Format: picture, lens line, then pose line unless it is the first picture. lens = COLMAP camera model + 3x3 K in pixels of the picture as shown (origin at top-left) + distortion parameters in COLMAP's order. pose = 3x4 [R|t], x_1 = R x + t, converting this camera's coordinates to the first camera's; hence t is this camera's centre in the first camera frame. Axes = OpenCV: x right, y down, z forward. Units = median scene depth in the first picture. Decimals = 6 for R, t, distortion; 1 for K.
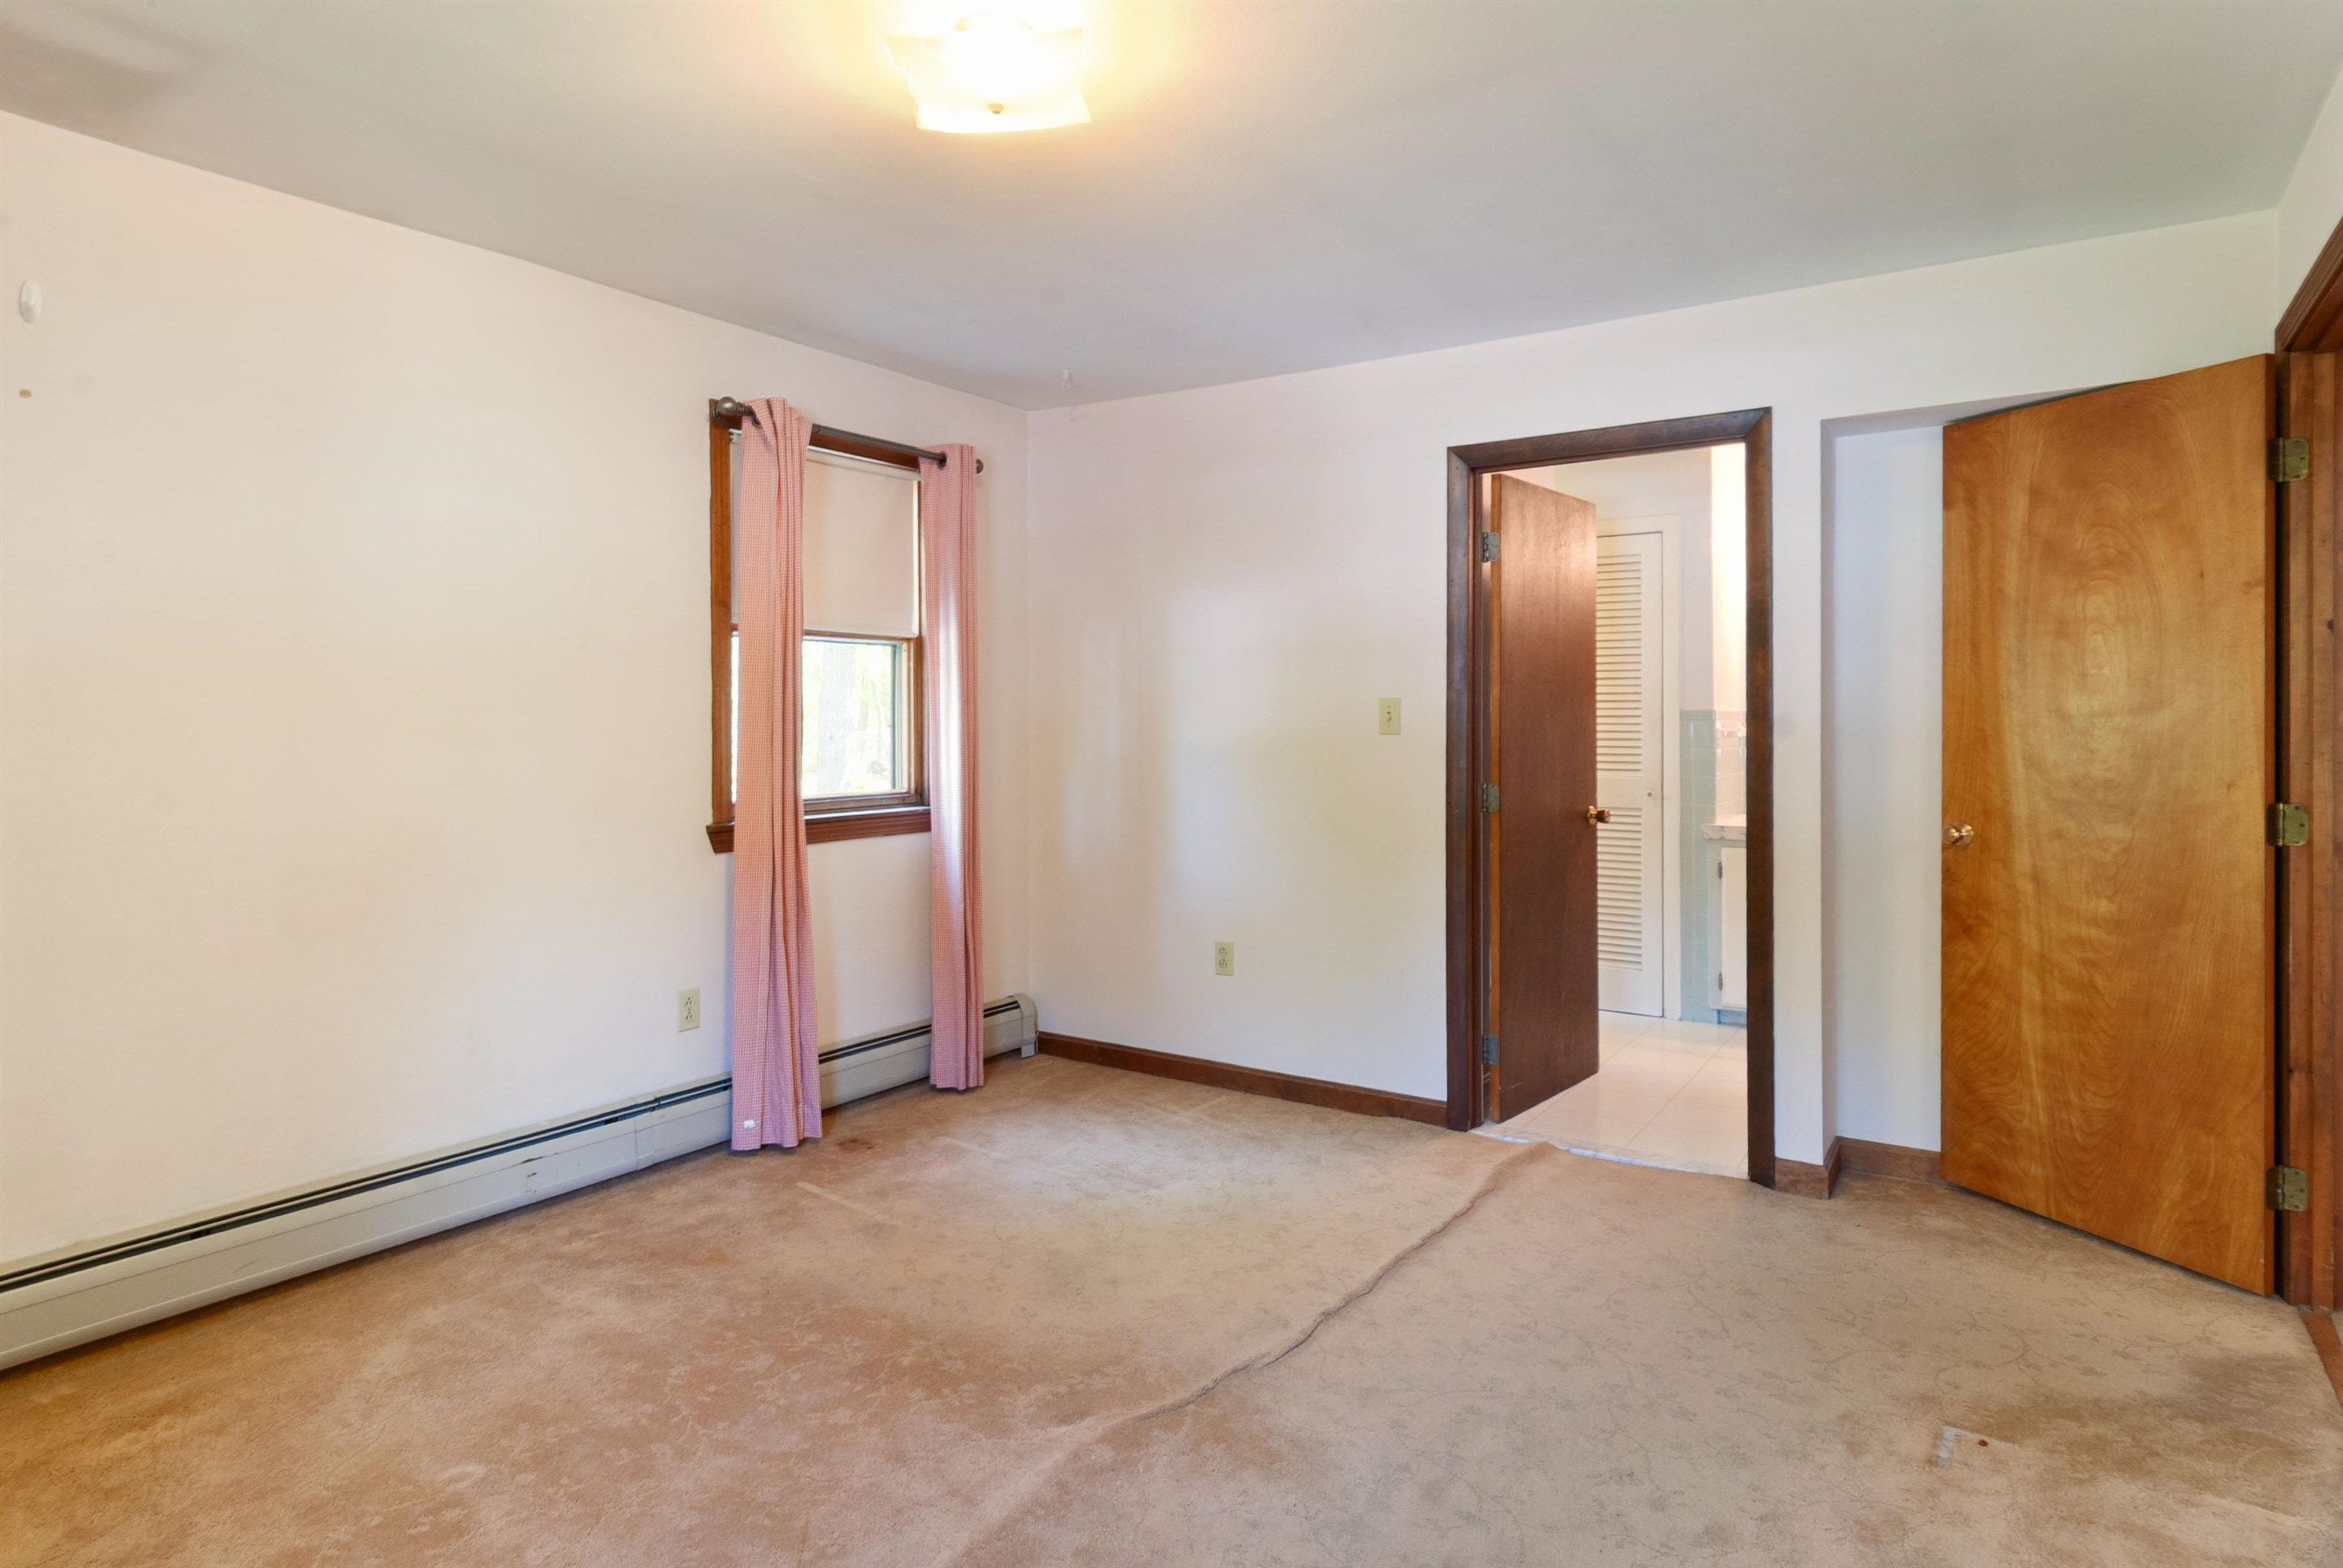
lens RADIAL K [[1269.2, 0, 1197.9], [0, 1269.2, 711.1], [0, 0, 1]] dist [-0.003351, 0.001171]
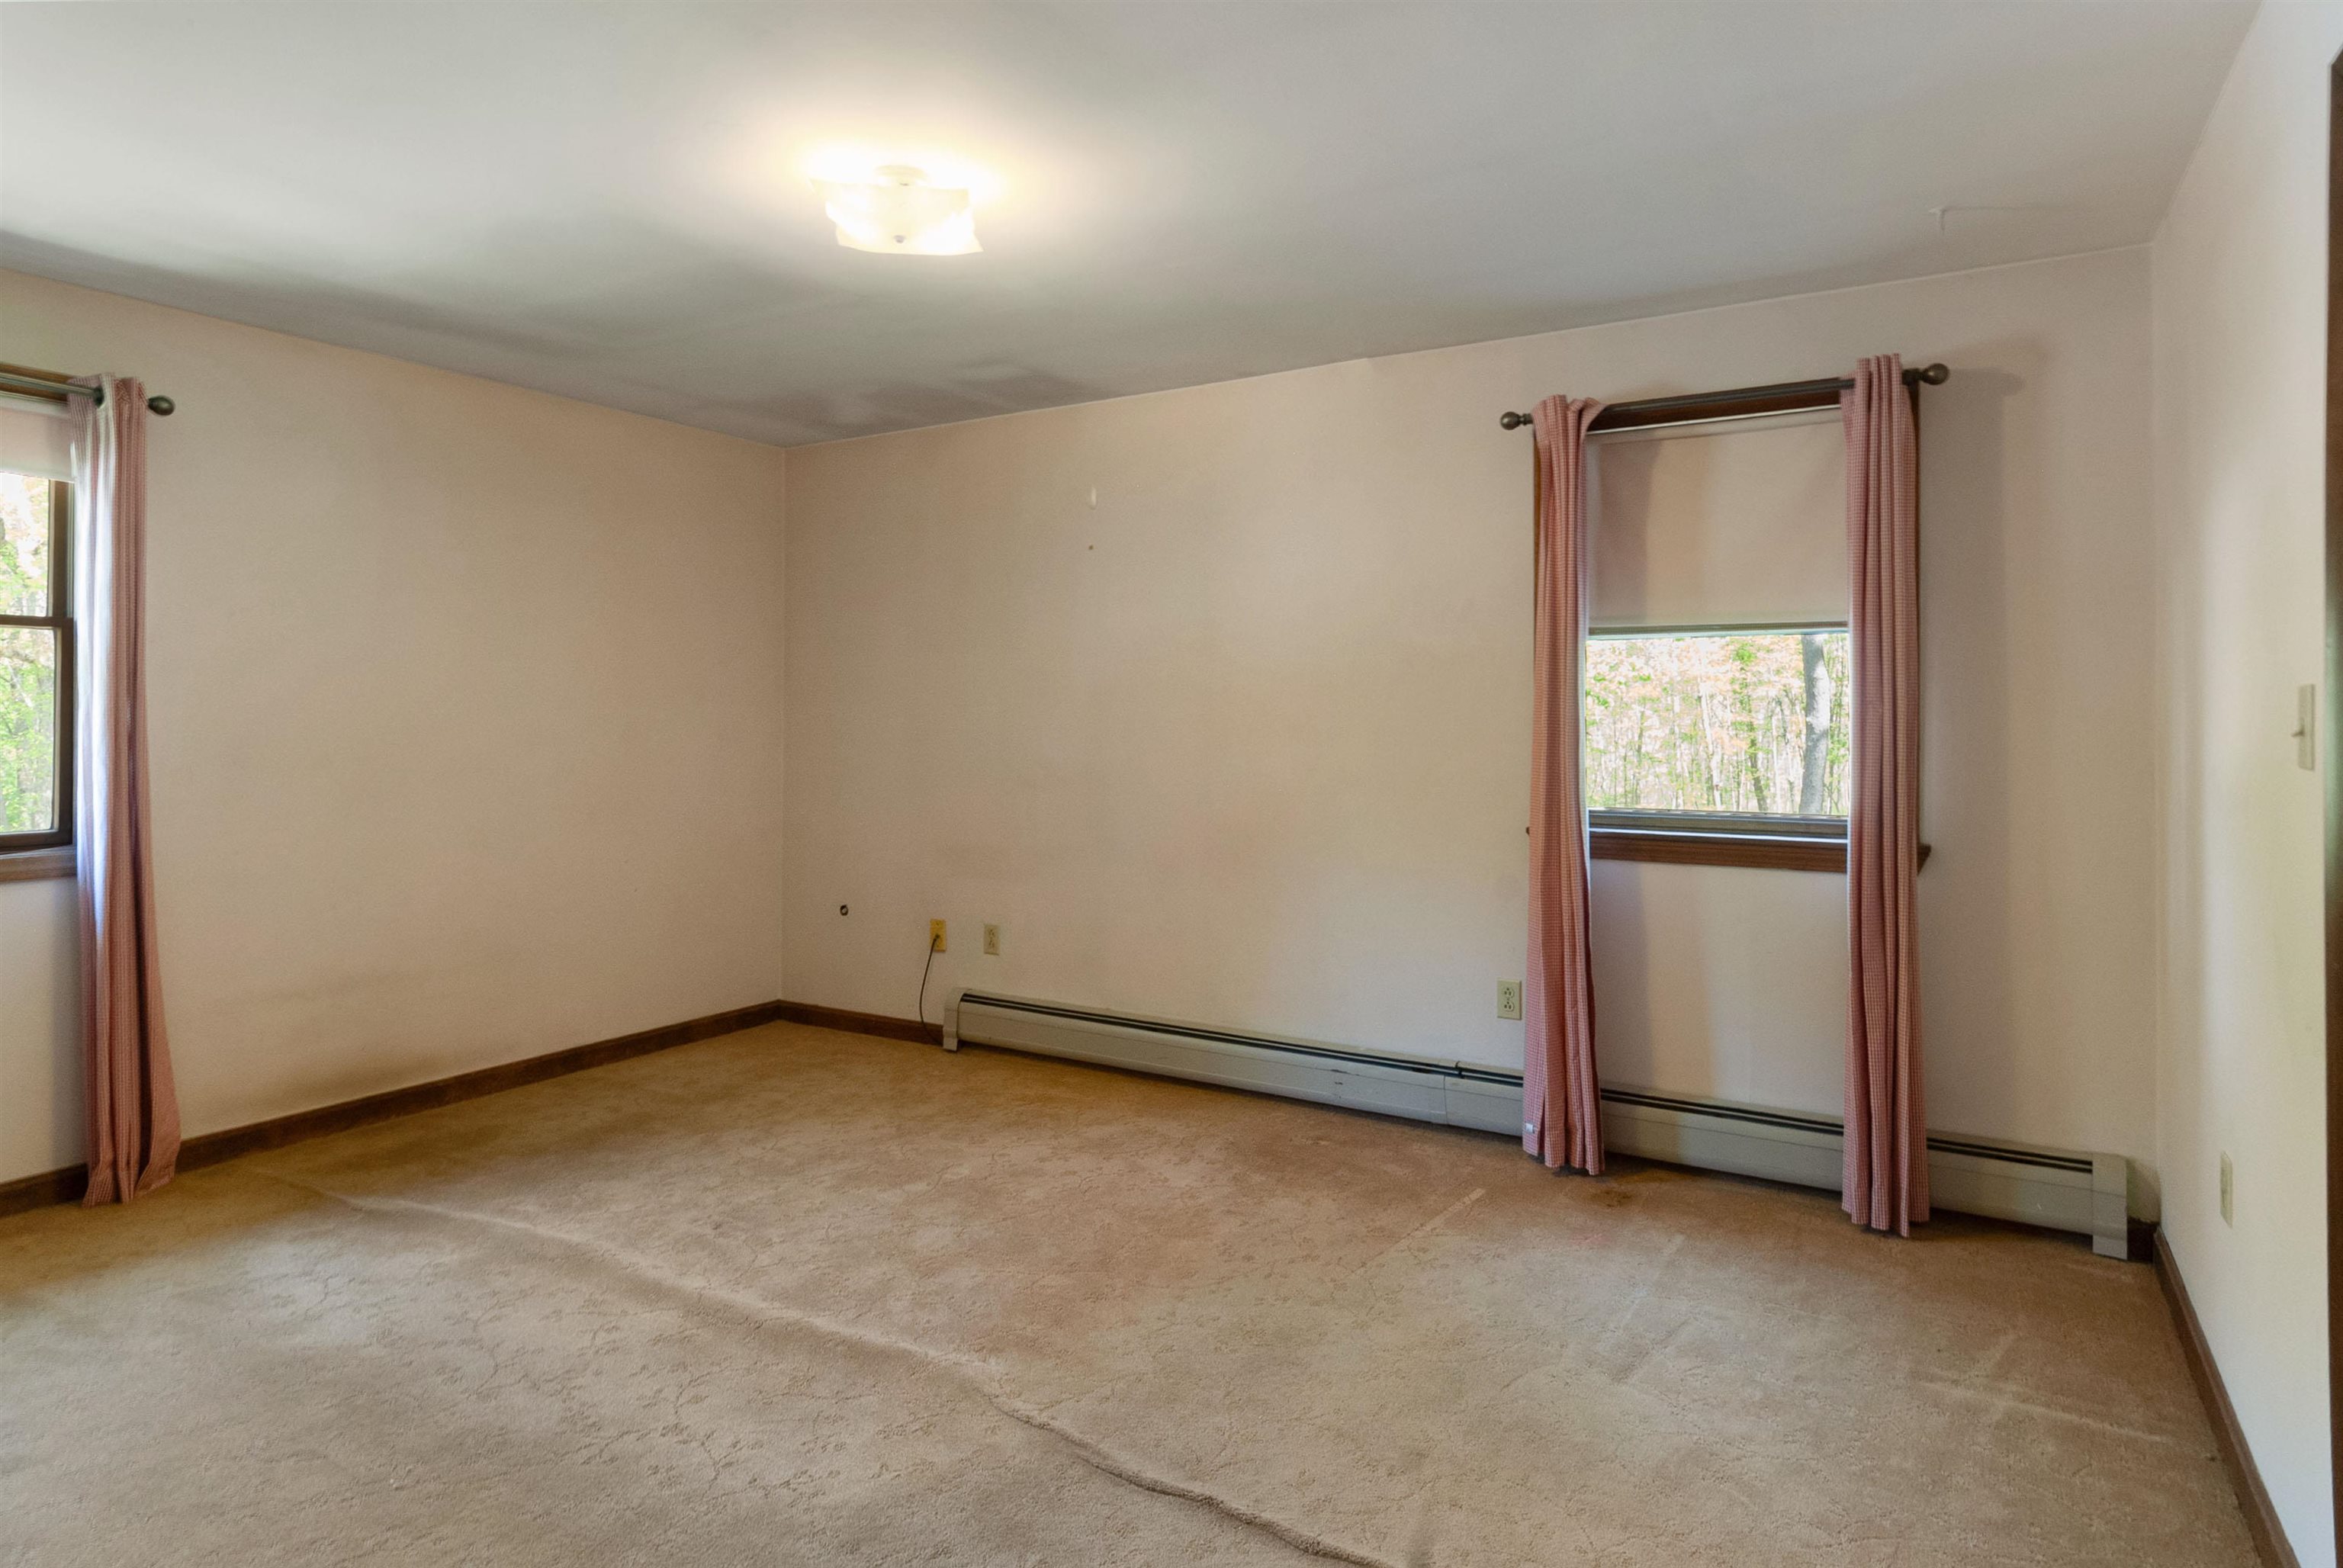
lens RADIAL K [[1269.2, 0, 1220.2], [0, 1269.2, 714.8], [0, 0, 1]] dist [-0.003351, 0.001171]
pose [[0.076576, 0.002935, -0.997059, 0.603529], [0.003020, 0.999990, 0.003176, -0.005039], [0.997059, -0.003254, 0.076567, 0.653435]]
